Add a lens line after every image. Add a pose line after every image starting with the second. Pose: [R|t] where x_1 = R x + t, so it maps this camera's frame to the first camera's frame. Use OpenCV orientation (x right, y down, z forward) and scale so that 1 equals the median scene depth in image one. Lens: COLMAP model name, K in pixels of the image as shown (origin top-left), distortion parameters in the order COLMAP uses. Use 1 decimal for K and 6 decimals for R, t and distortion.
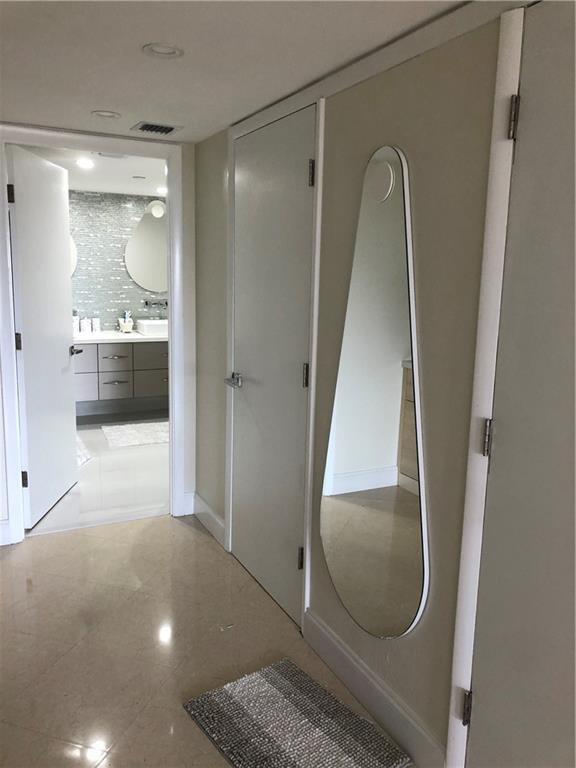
lens RADIAL K [[627.5, 0, 288.0], [0, 627.5, 384.0], [0, 0, 1]] dist [-0.003545, -0.006264]
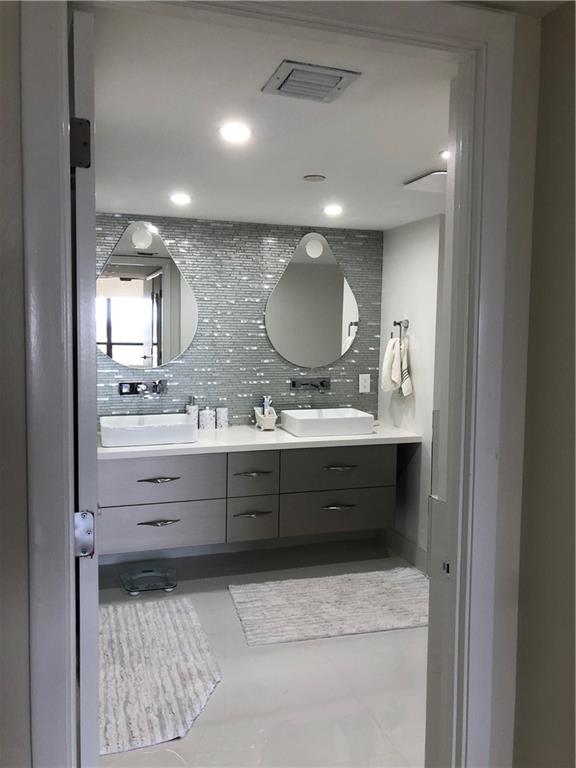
lens RADIAL K [[627.5, 0, 288.0], [0, 627.5, 384.0], [0, 0, 1]] dist [-0.003545, -0.006264]
pose [[0.987450, -0.005996, -0.157820, -0.131463], [-0.010605, 0.994507, -0.104134, -0.061558], [0.157577, 0.104500, 0.981962, 0.353938]]
